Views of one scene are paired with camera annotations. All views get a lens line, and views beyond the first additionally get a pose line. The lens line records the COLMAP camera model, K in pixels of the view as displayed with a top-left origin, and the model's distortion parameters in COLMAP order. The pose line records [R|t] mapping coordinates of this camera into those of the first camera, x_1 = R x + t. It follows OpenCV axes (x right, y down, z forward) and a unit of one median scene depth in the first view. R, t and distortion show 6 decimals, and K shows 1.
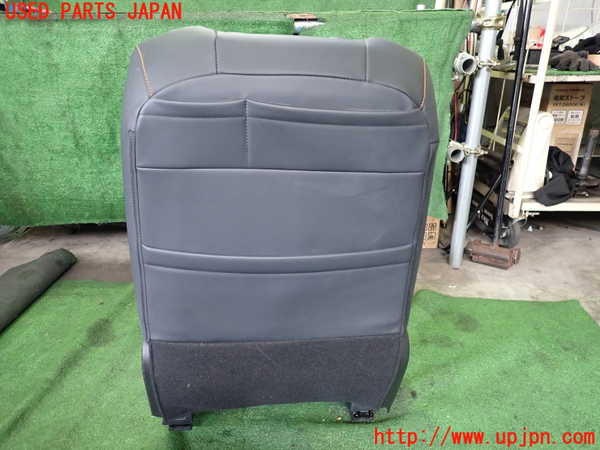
lens RADIAL K [[454.6, 0, 298.1], [0, 454.6, 226.6], [0, 0, 1]] dist [0.020585, -0.005066]
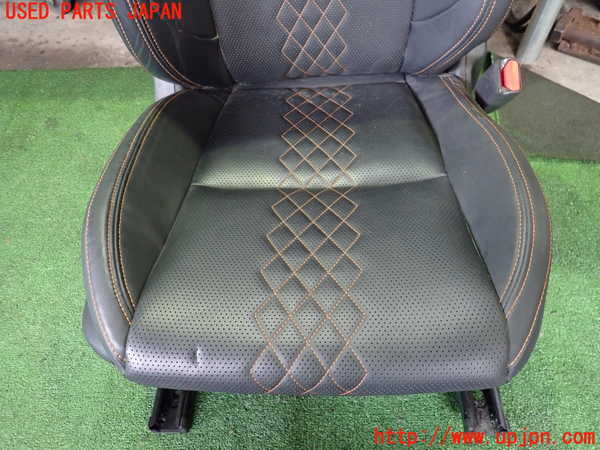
lens RADIAL K [[454.6, 0, 299.0], [0, 454.6, 229.1], [0, 0, 1]] dist [0.020585, -0.005066]
pose [[0.998967, 0.023671, -0.038781, 0.080271], [0.001122, 0.840454, 0.541882, -0.058396], [0.045420, -0.541366, 0.839559, 0.390043]]
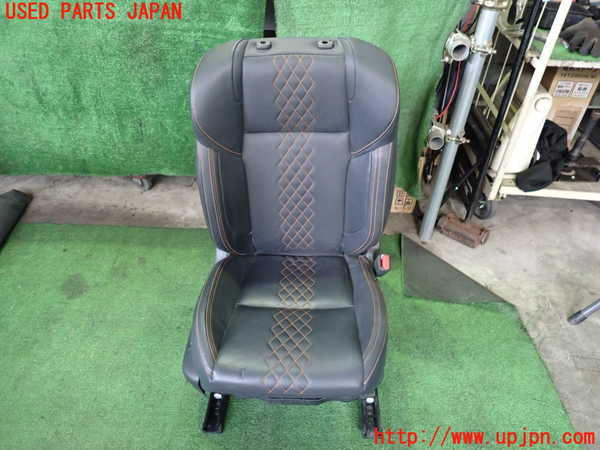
lens RADIAL K [[454.6, 0, 298.7], [0, 454.6, 227.0], [0, 0, 1]] dist [0.020585, -0.005066]
pose [[0.997220, 0.071347, -0.021475, 0.092417], [-0.061418, 0.950308, 0.305192, -0.251500], [0.042183, -0.303025, 0.952049, 0.030934]]
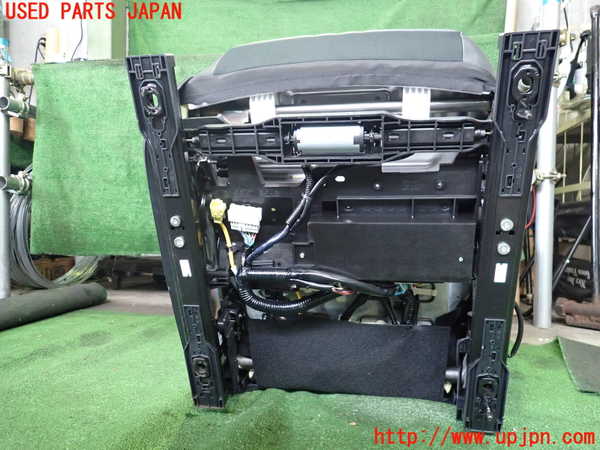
lens RADIAL K [[454.6, 0, 296.6], [0, 454.6, 228.2], [0, 0, 1]] dist [0.020585, -0.005066]
pose [[0.979883, 0.018754, -0.198687, 0.093842], [-0.088052, 0.934061, -0.346089, 0.256384], [0.179096, 0.356622, 0.916922, 0.163926]]
